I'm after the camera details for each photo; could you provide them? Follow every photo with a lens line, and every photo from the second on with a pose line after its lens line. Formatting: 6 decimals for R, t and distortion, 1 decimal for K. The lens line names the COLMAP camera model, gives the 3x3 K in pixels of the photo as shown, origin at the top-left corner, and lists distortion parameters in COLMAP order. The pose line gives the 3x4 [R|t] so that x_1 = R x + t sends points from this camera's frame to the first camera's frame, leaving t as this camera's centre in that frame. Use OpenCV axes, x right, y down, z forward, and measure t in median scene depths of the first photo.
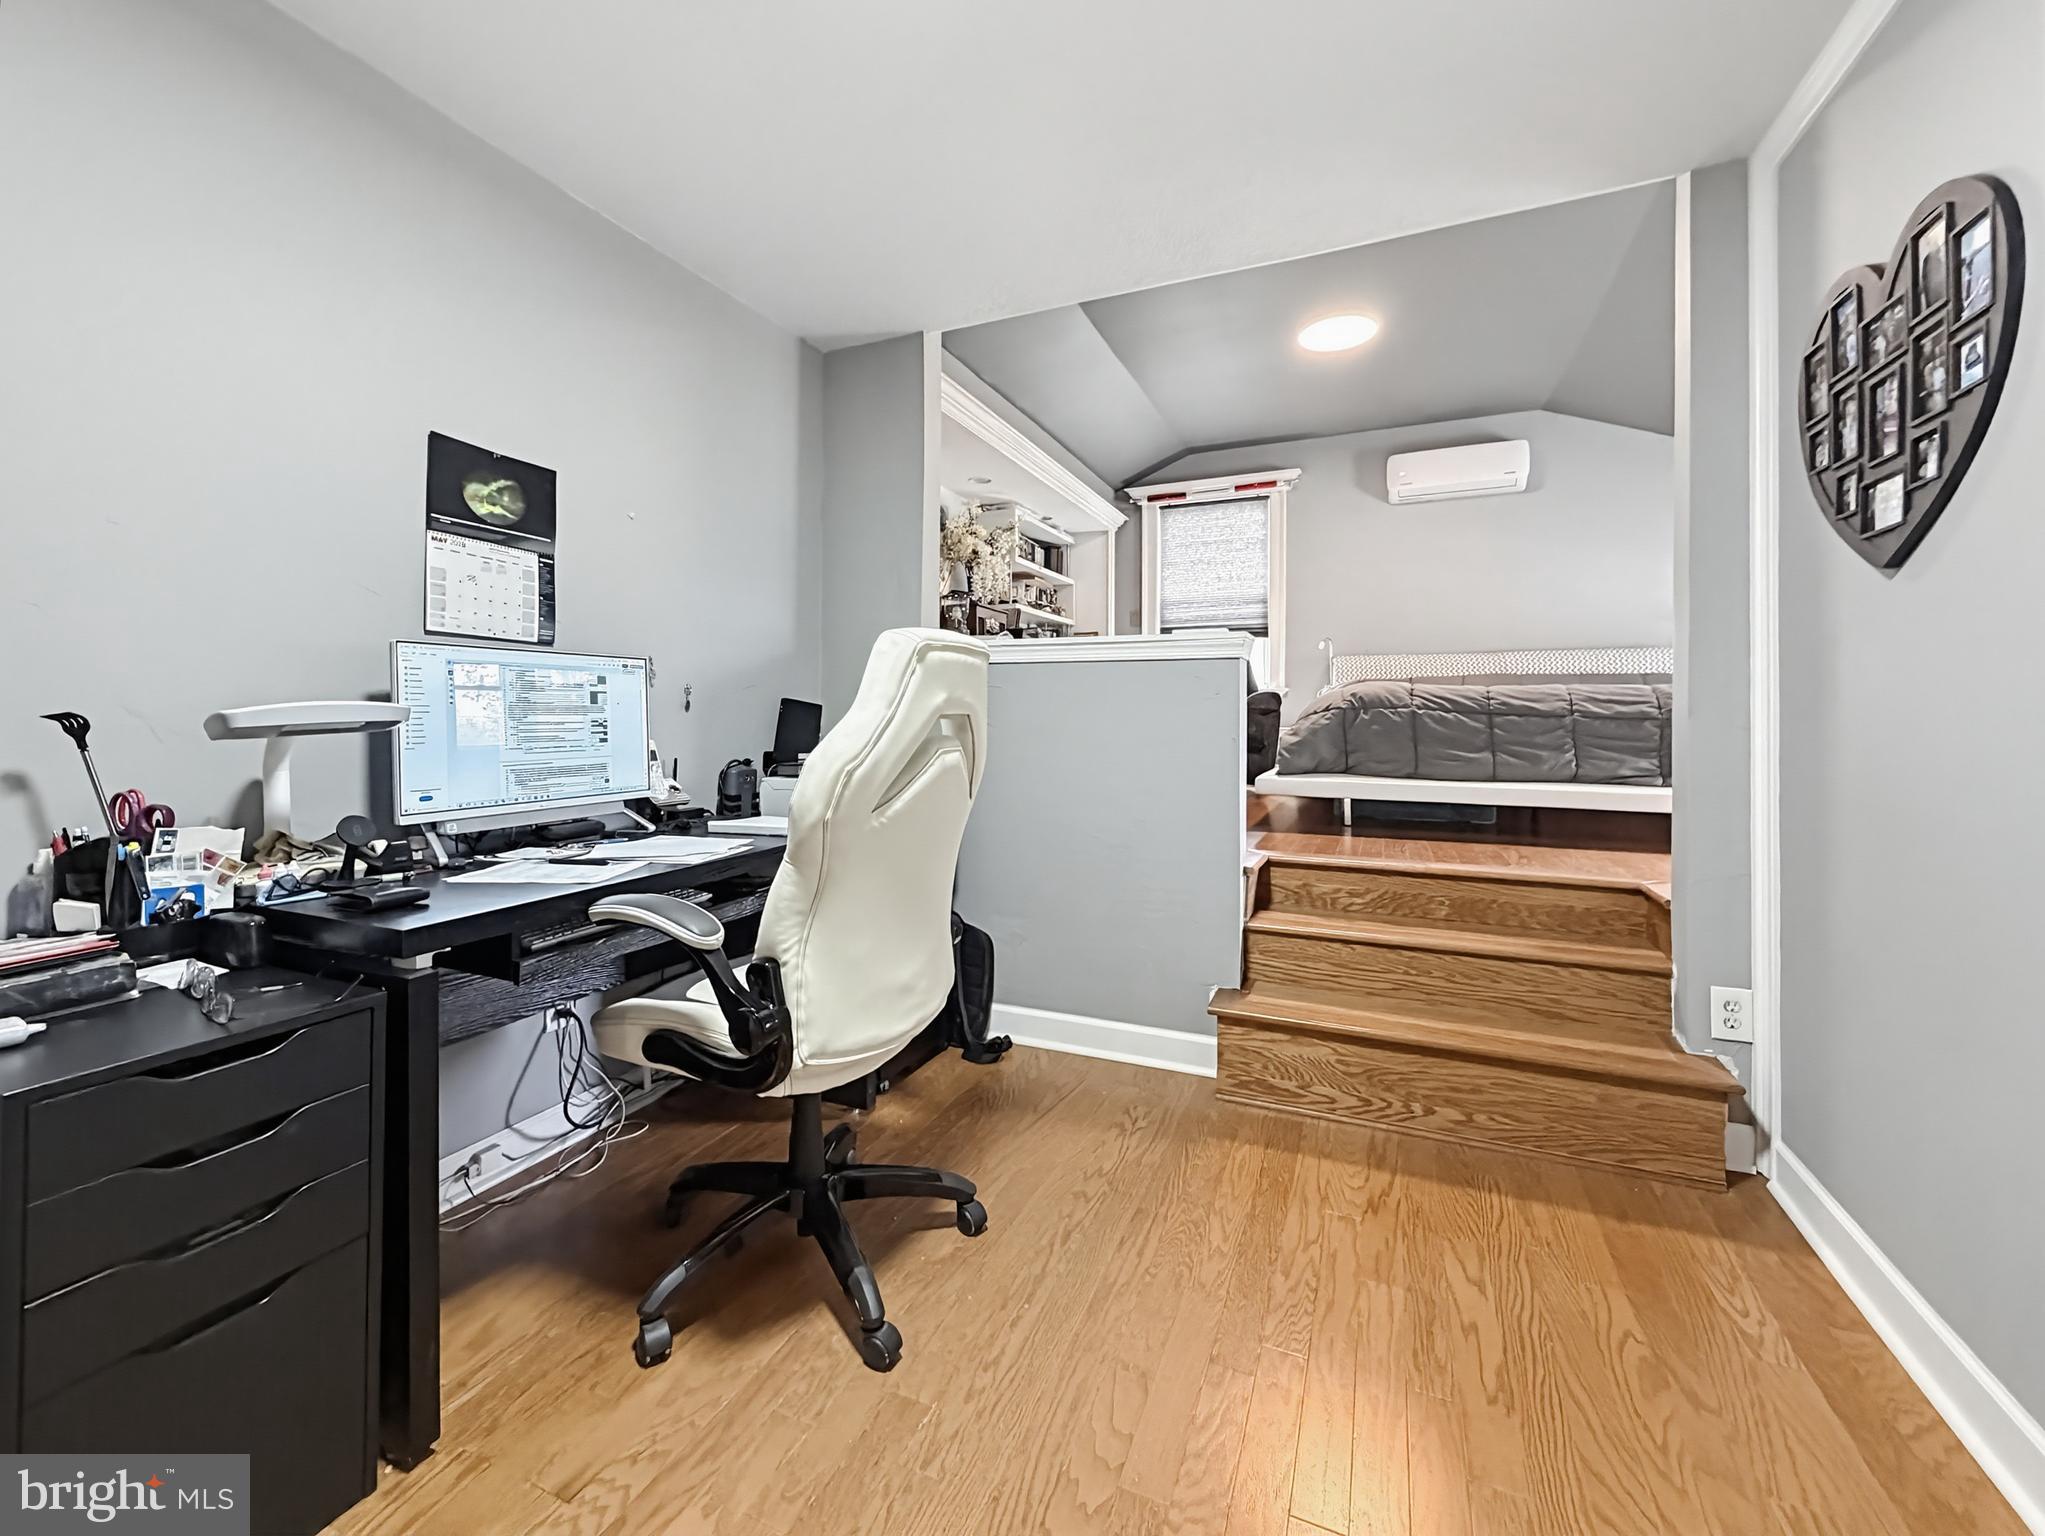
lens RADIAL K [[822.0, 0, 1024.1], [0, 822.0, 713.8], [0, 0, 1]] dist [-0.000365, 0.000022]
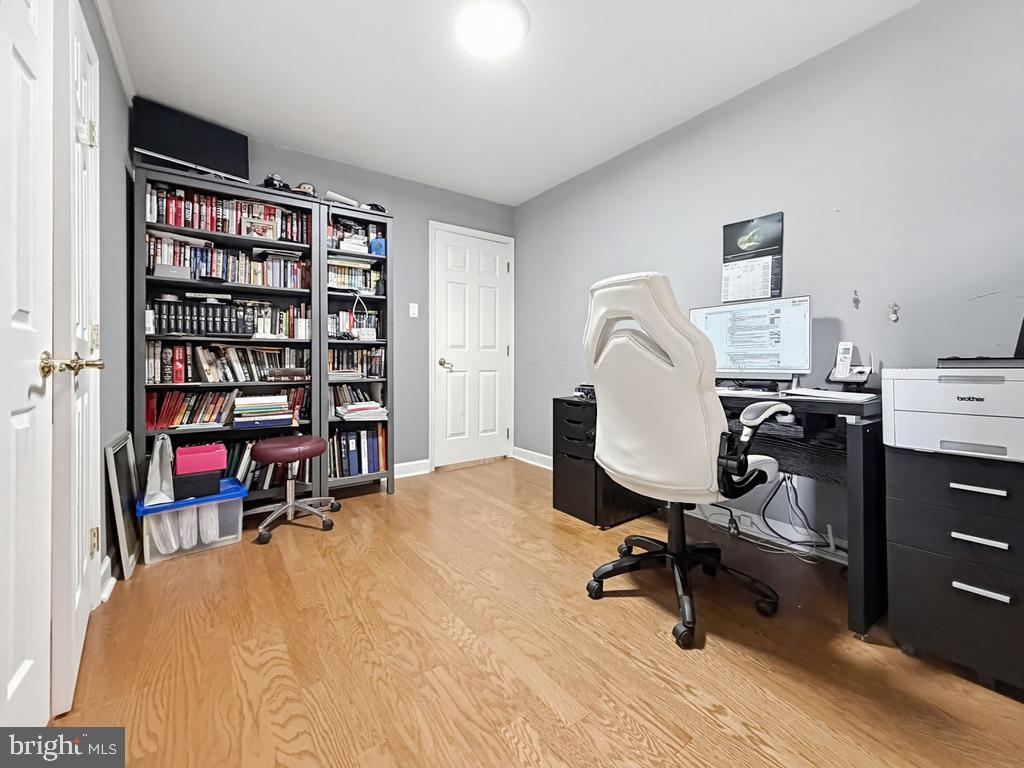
lens RADIAL K [[411.6, 0, 512.8], [0, 411.6, 356.9], [0, 0, 1]] dist [-0.000365, 0.000022]
pose [[-0.499248, -0.009210, -0.866410, 0.707451], [0.003904, 0.999909, -0.012879, 0.084231], [0.866450, -0.009812, -0.499167, 1.010410]]
